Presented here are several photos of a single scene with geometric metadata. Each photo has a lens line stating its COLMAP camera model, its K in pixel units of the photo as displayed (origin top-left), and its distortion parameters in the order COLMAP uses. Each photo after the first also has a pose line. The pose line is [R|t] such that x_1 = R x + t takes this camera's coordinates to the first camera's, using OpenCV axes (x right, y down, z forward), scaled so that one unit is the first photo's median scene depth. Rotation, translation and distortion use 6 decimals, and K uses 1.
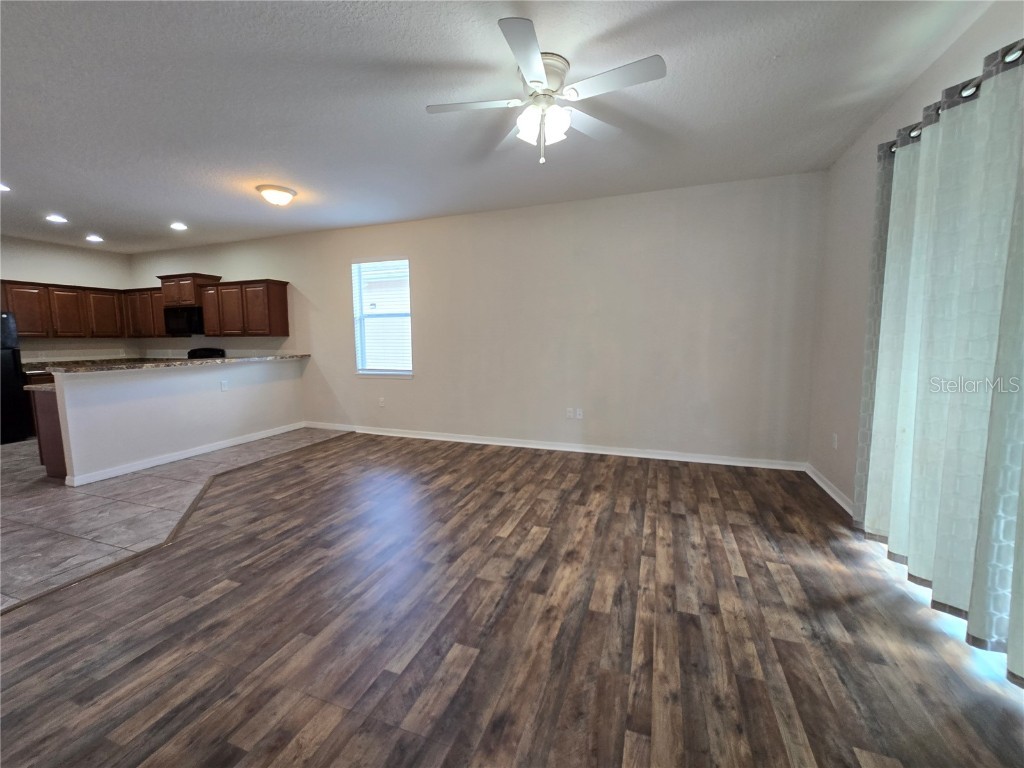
lens RADIAL K [[419.9, 0, 516.3], [0, 419.9, 381.4], [0, 0, 1]] dist [-0.014542, 0.002154]
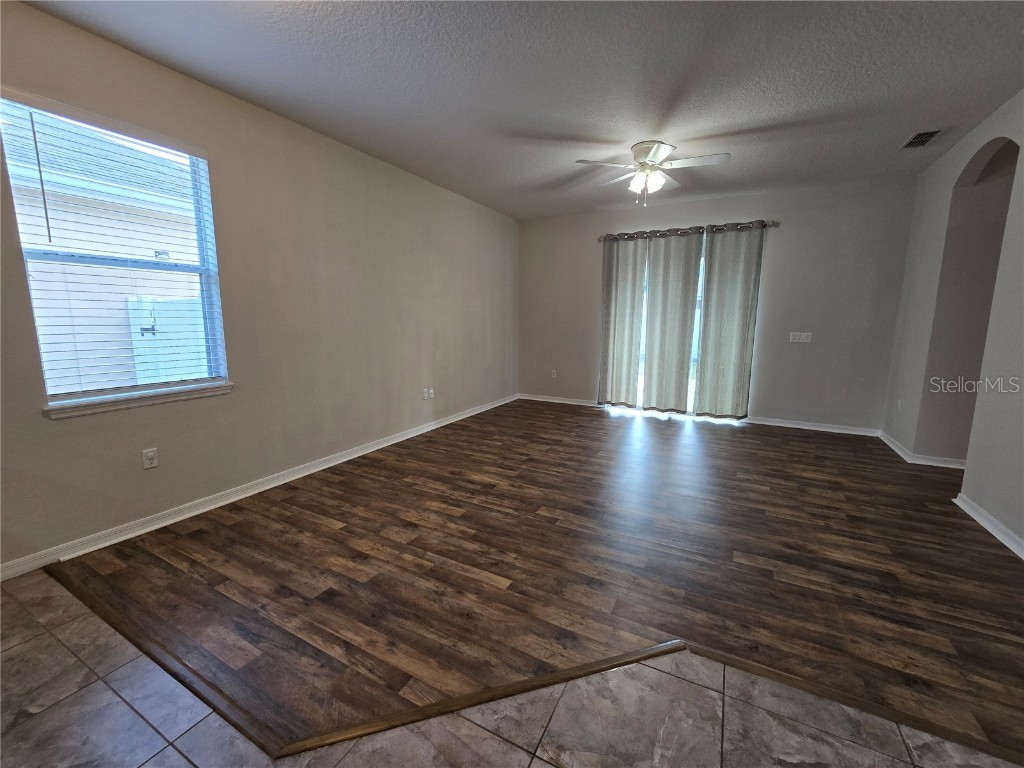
lens RADIAL K [[419.9, 0, 511.5], [0, 419.9, 378.8], [0, 0, 1]] dist [-0.014542, 0.002154]
pose [[0.157220, -0.132689, 0.978609, -0.934749], [0.097980, 0.988139, 0.118240, -0.065103], [-0.982691, 0.077295, 0.168356, 0.729262]]
